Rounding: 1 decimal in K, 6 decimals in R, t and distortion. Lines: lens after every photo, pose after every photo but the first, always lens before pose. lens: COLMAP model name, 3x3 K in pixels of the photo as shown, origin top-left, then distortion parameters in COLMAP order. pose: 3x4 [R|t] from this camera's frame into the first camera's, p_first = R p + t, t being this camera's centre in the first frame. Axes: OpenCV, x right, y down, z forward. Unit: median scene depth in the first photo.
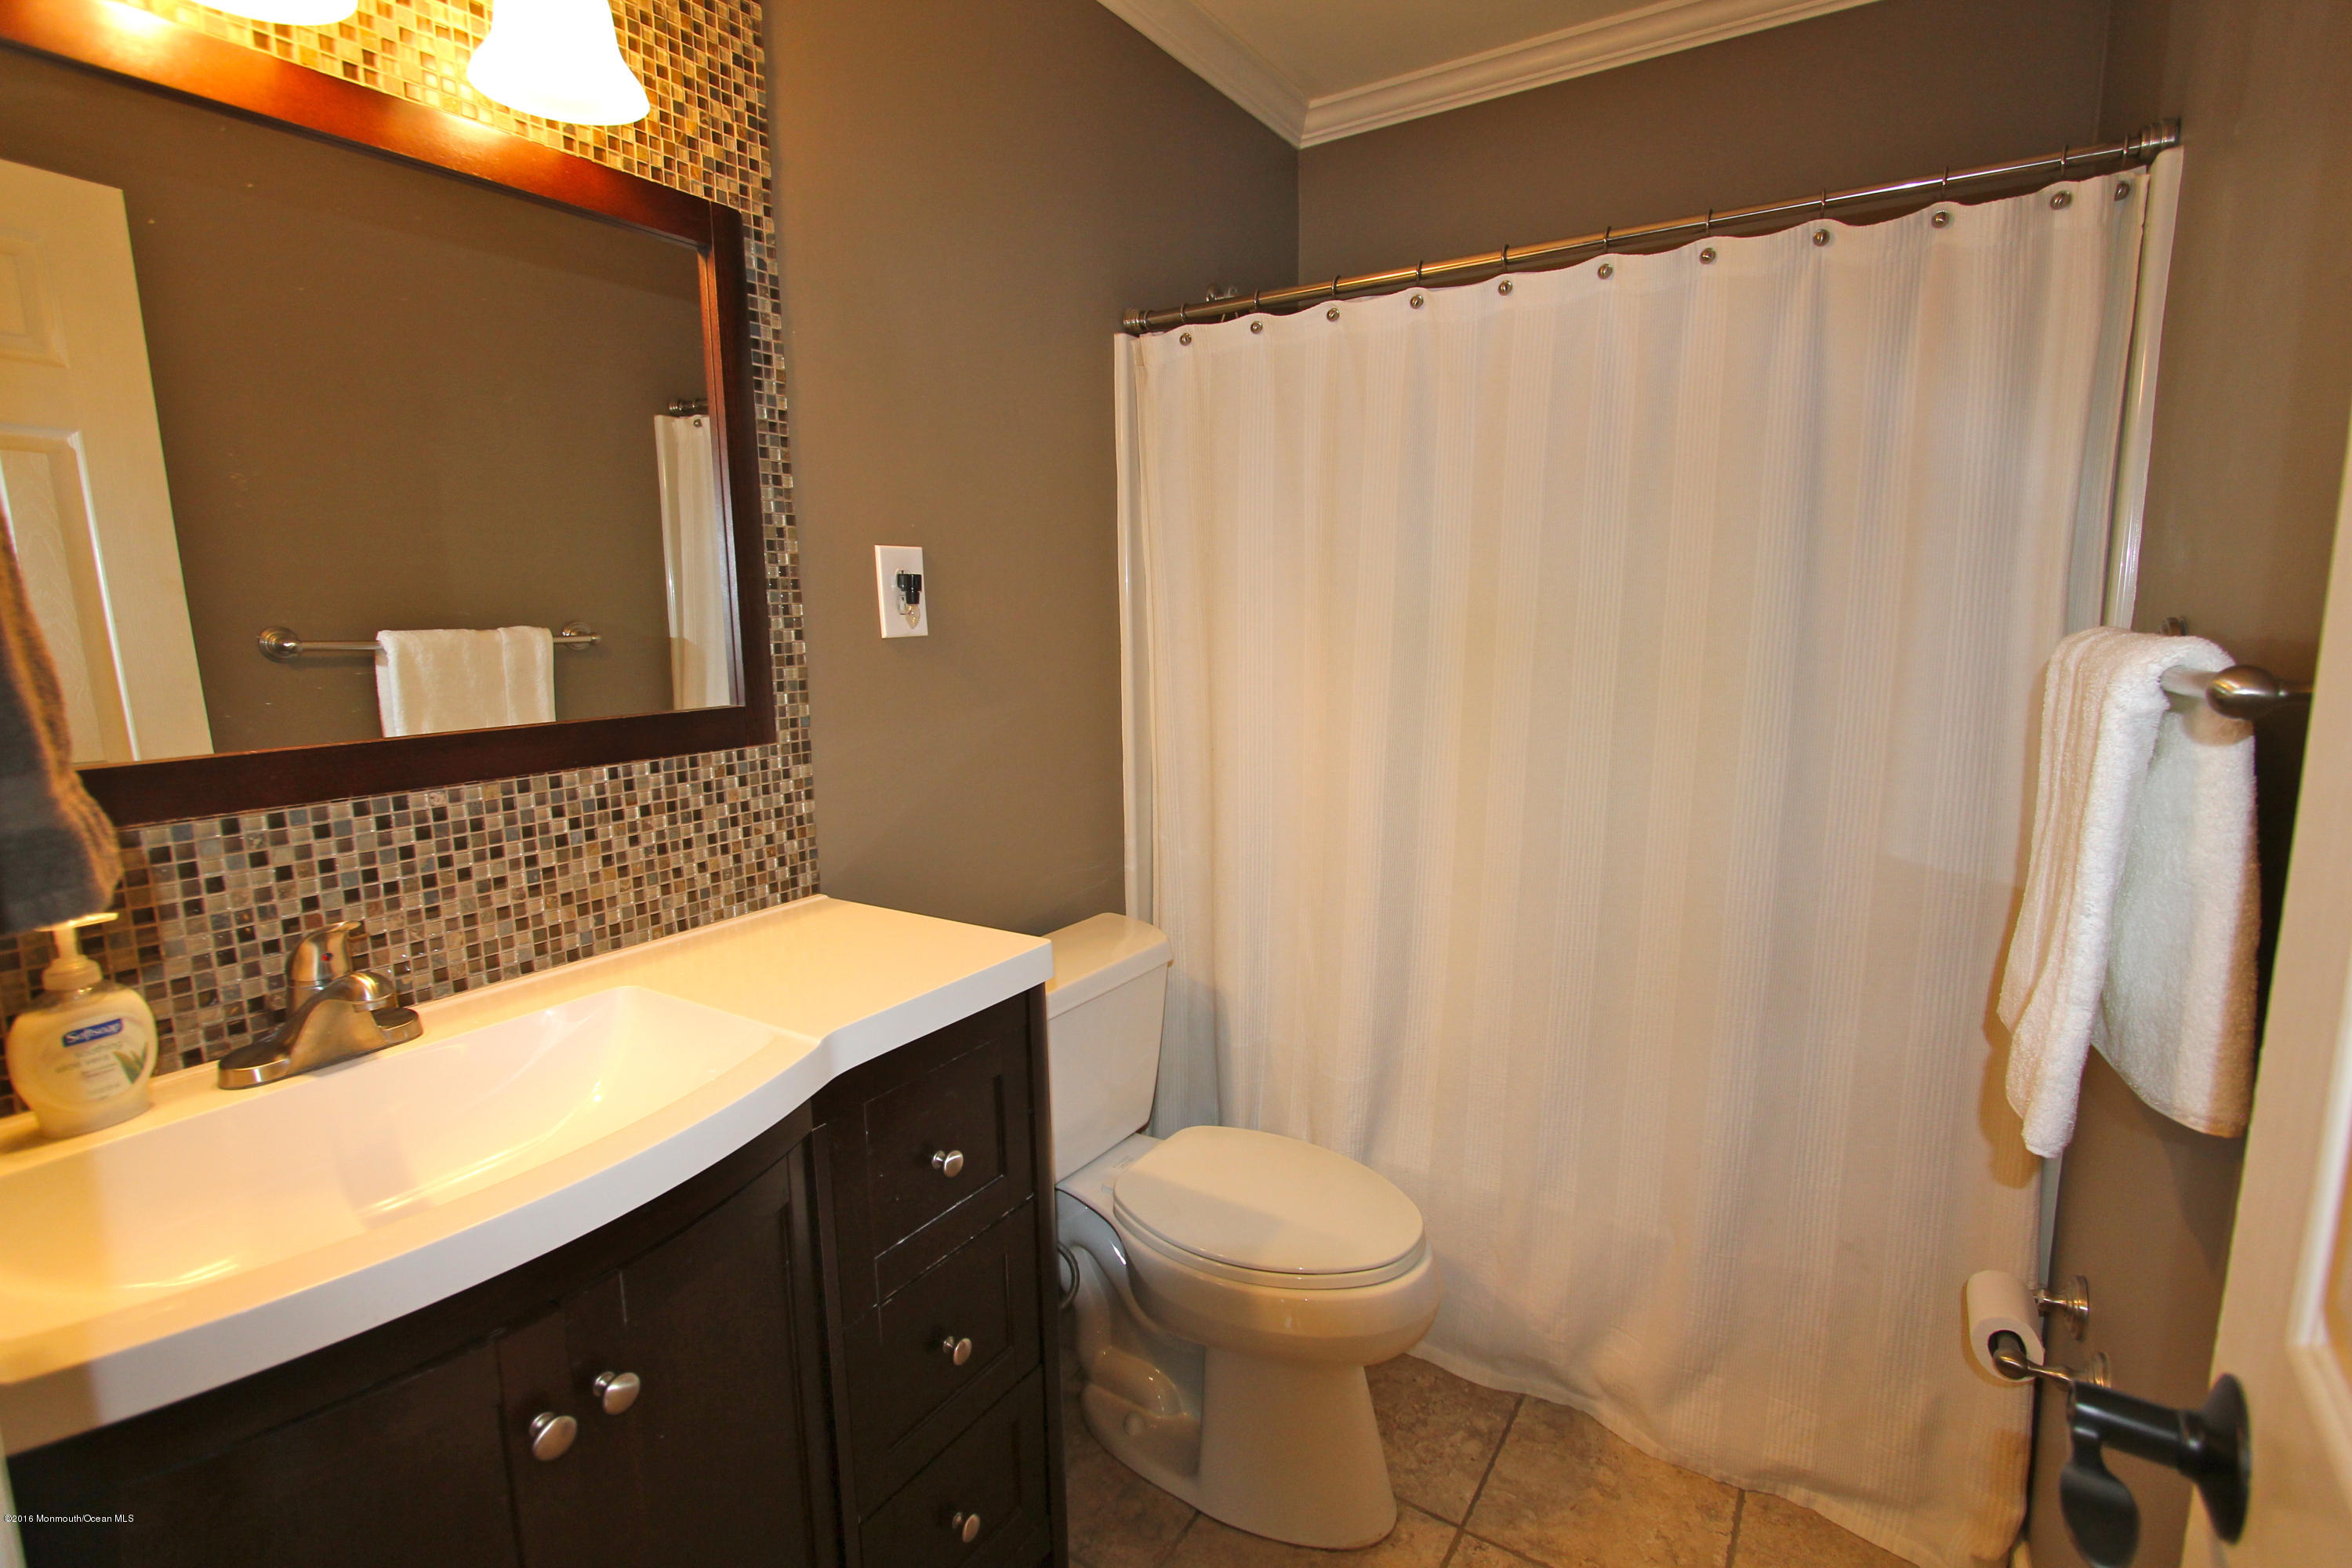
lens RADIAL K [[1078.4, 0, 1192.4], [0, 1078.4, 772.2], [0, 0, 1]] dist [-0.015919, 0.000779]
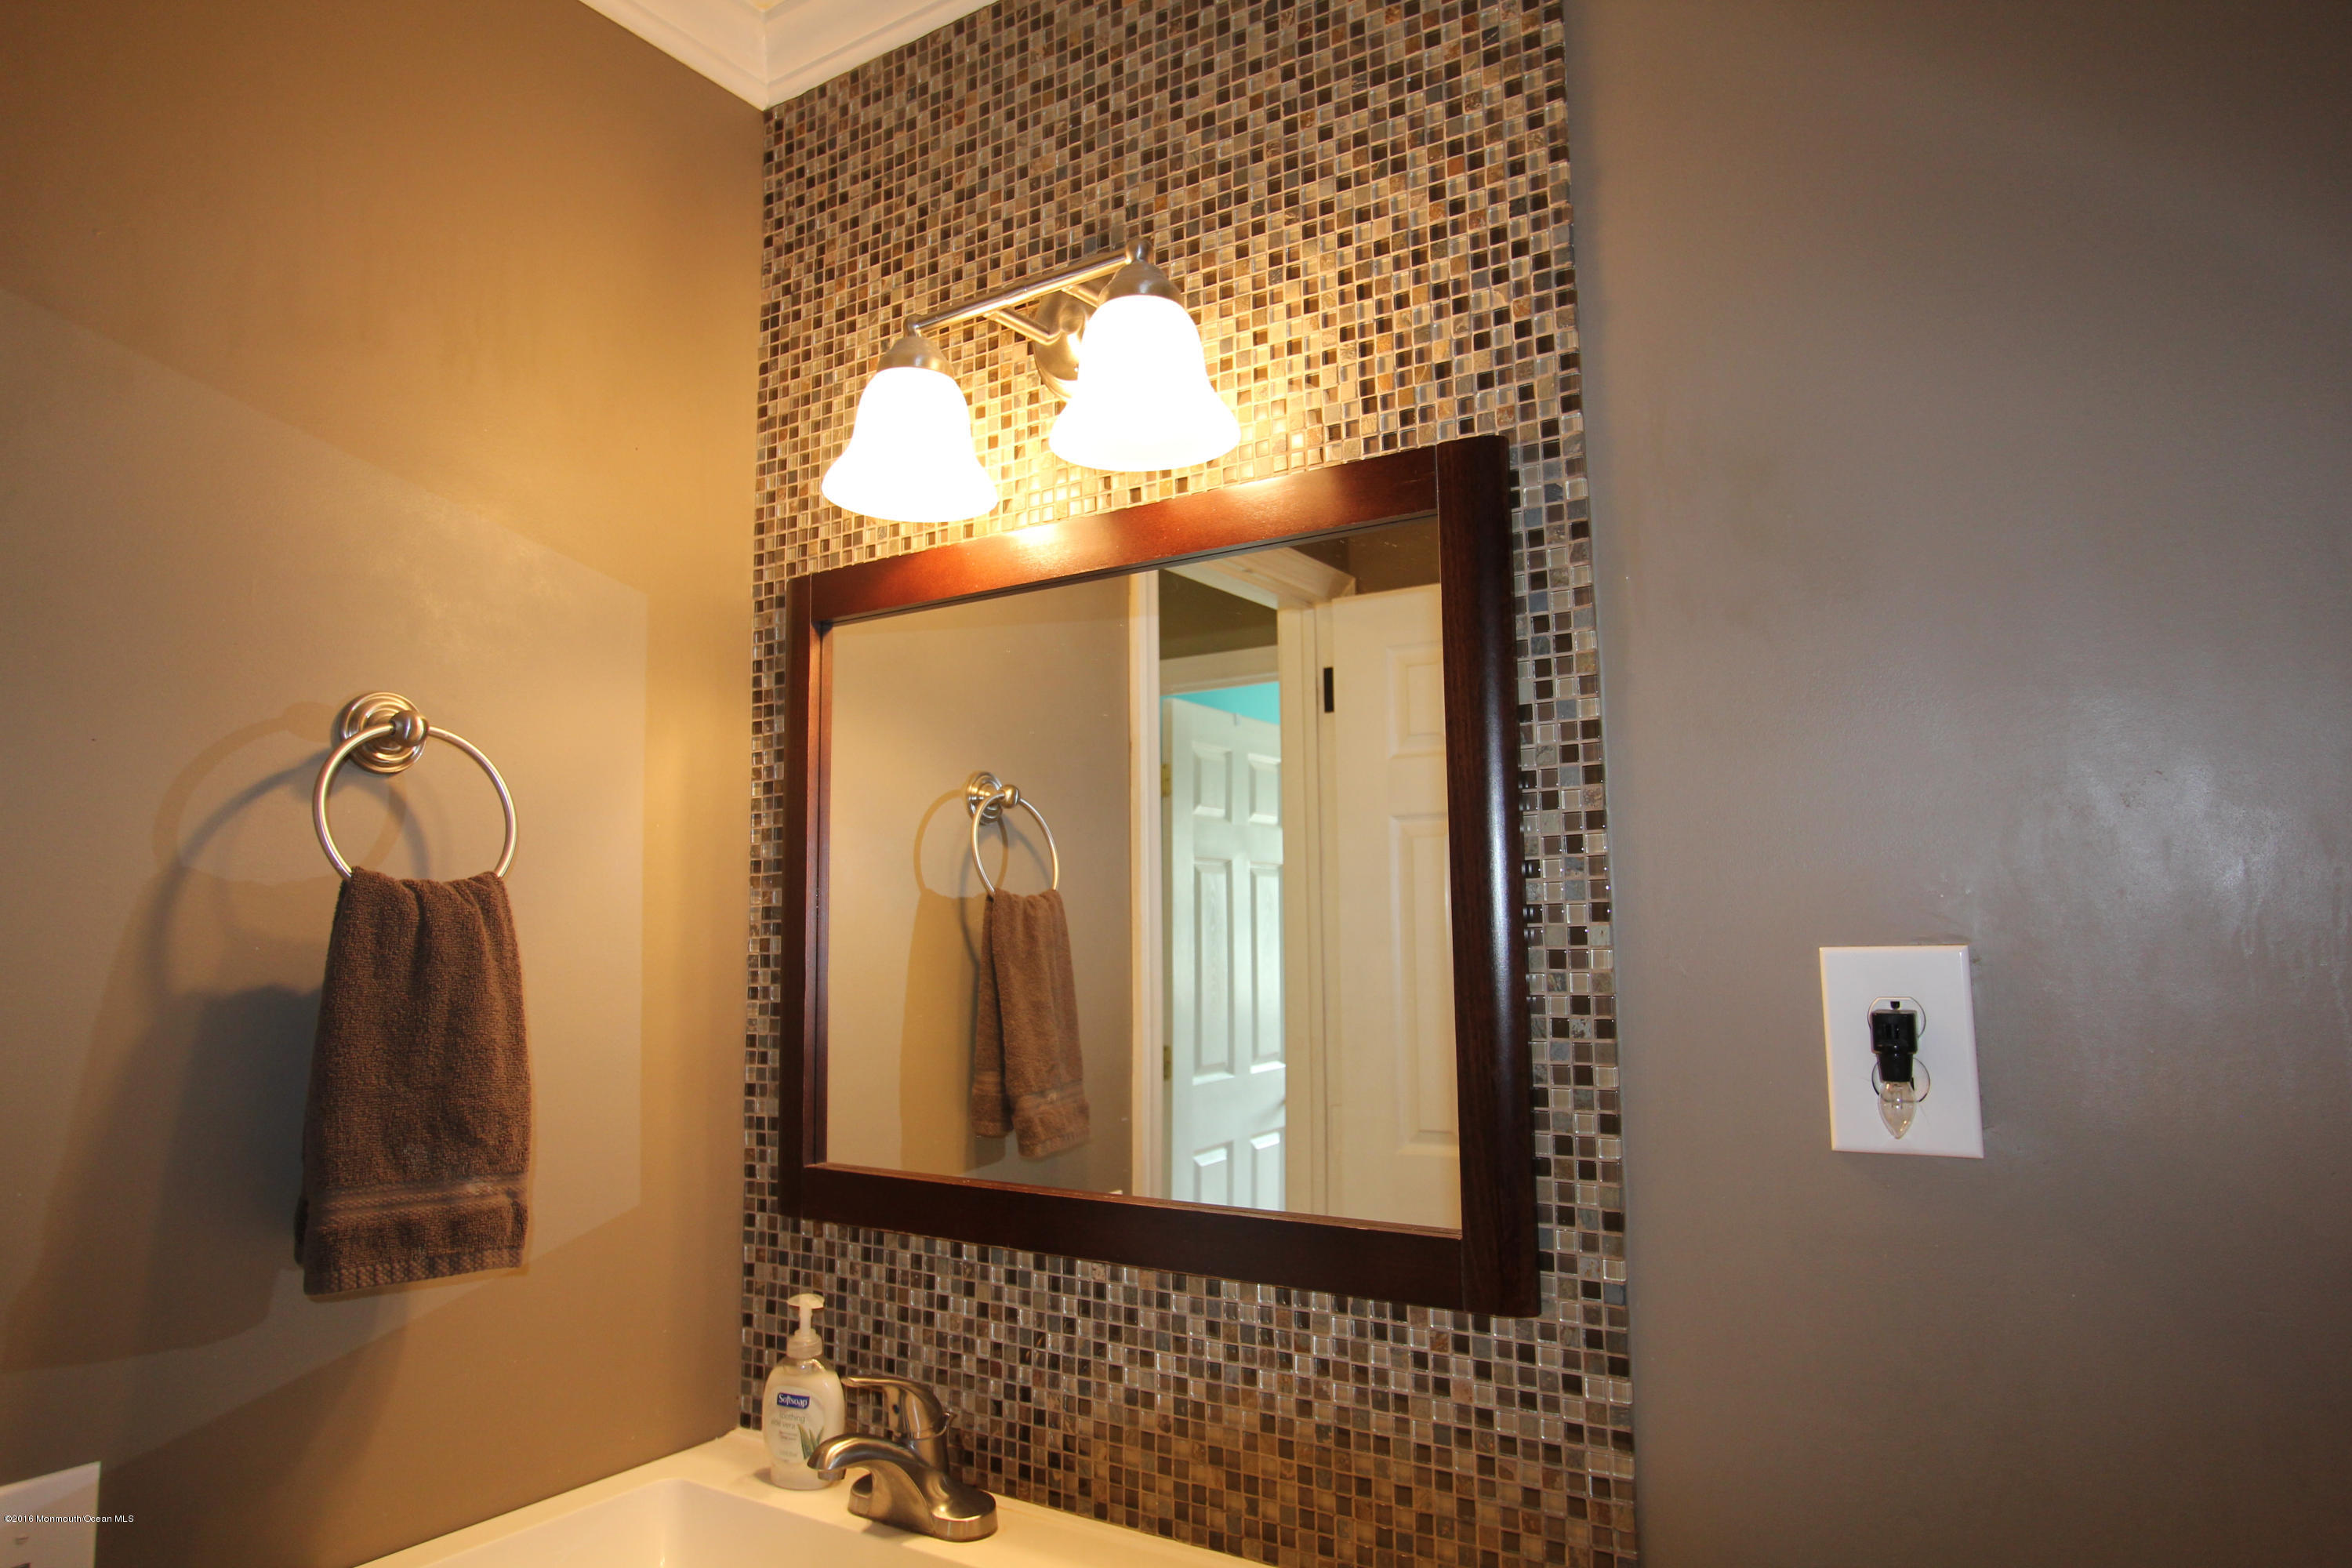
lens RADIAL K [[1433.7, 0, 1188.5], [0, 1433.7, 771.6], [0, 0, 1]] dist [-0.010284, -0.000307]
pose [[-0.002013, -0.099103, -0.995075, 0.385781], [-0.137782, 0.985614, -0.097882, -0.218583], [0.990461, 0.136906, -0.015638, 0.848547]]
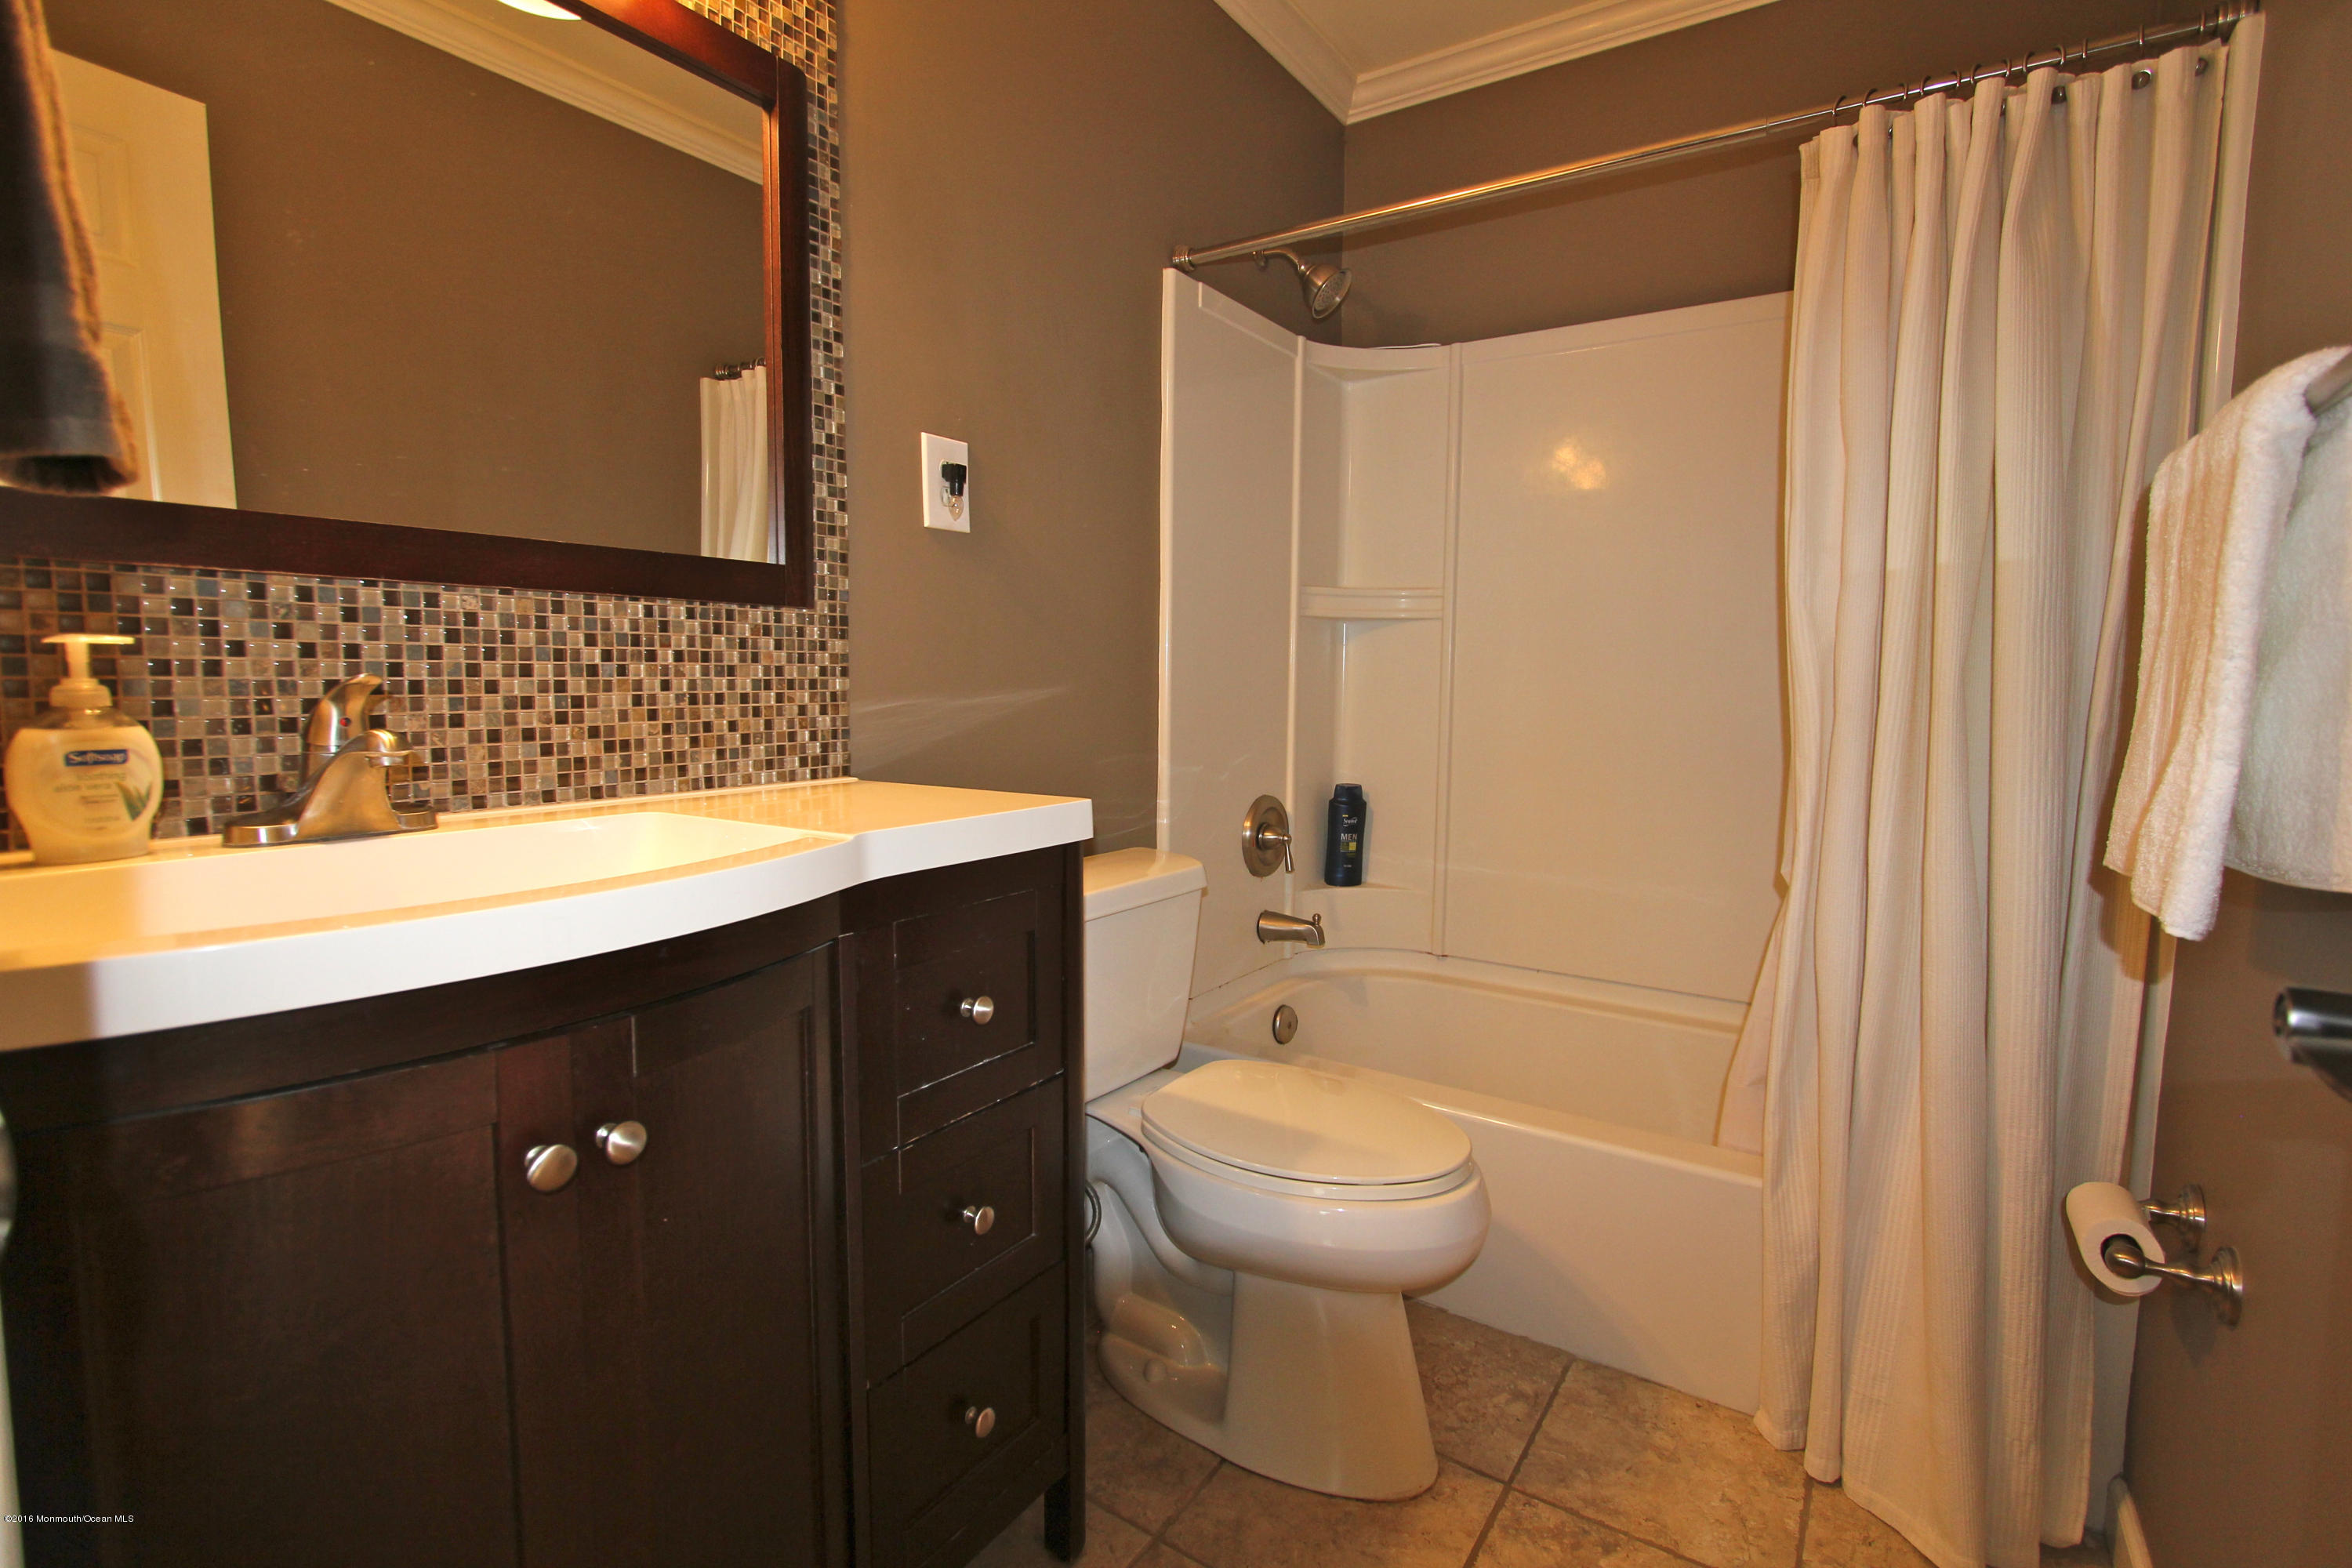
lens RADIAL K [[1078.4, 0, 1192.4], [0, 1078.4, 772.2], [0, 0, 1]] dist [-0.015919, 0.000779]
pose [[0.999519, 0.025635, -0.017433, -0.024015], [-0.026643, 0.997827, -0.060264, 0.179772], [0.015850, 0.060700, 0.998030, 0.041679]]
